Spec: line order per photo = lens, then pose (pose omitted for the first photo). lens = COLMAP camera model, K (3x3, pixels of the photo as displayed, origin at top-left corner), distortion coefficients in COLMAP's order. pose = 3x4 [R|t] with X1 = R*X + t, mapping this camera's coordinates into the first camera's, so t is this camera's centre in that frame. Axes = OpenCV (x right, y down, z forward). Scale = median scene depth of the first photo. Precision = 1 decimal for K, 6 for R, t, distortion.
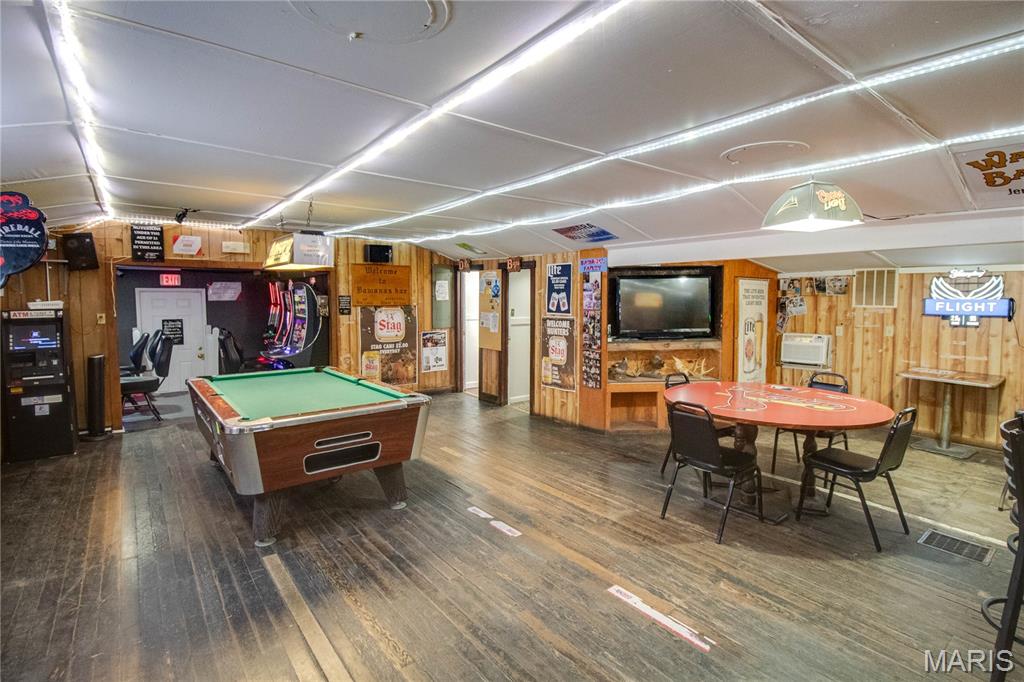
lens RADIAL K [[484.9, 0, 519.4], [0, 484.9, 332.1], [0, 0, 1]] dist [-0.007192, -0.005503]
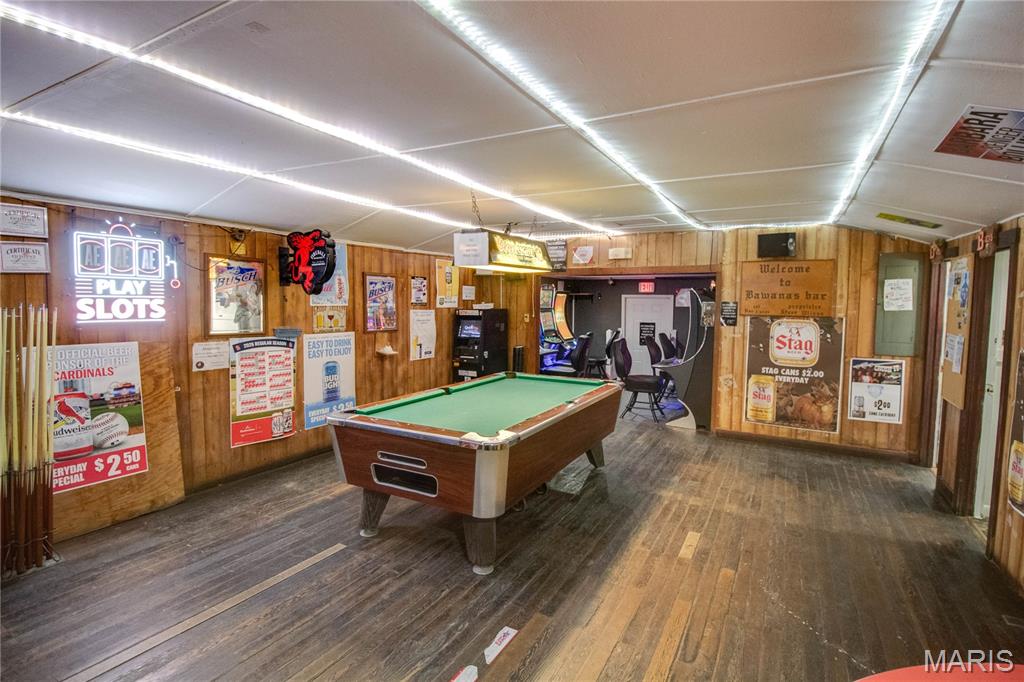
lens RADIAL K [[484.9, 0, 545.8], [0, 484.9, 331.5], [0, 0, 1]] dist [-0.007192, -0.005503]
pose [[0.417240, 0.059854, -0.906823, 0.233517], [-0.076598, 0.996594, 0.030535, -0.025990], [0.905563, 0.056721, 0.420404, 0.367896]]
